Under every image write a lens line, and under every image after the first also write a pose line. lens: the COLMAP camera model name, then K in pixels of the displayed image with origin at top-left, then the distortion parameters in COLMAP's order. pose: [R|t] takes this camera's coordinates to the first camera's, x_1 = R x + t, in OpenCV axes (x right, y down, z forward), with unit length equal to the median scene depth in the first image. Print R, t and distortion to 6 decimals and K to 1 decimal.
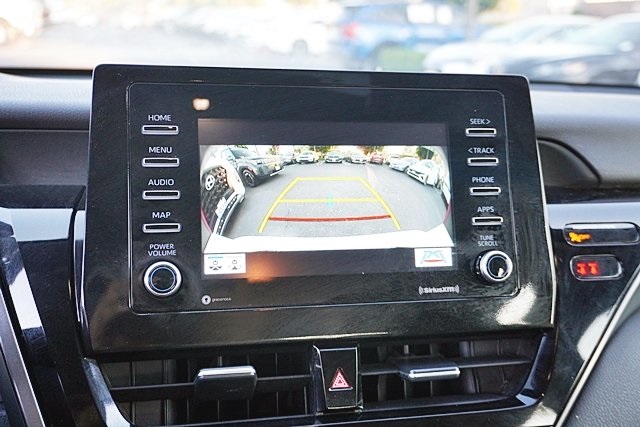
lens RADIAL K [[698.5, 0, 317.2], [0, 698.5, 213.1], [0, 0, 1]] dist [0.029566, 0.000000]
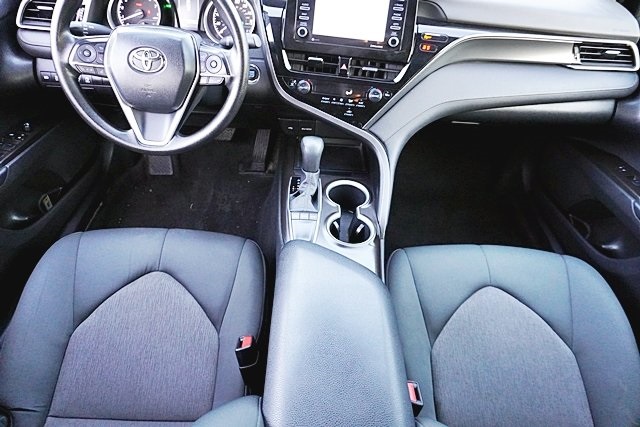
lens RADIAL K [[429.9, 0, 317.0], [0, 429.9, 215.5], [0, 0, 1]] dist [-0.045184, 0.034924]
pose [[0.949750, 0.233763, -0.208159, 0.529982], [-0.111394, 0.873910, 0.473153, -0.130986], [0.292518, -0.426189, 0.856035, -1.303679]]
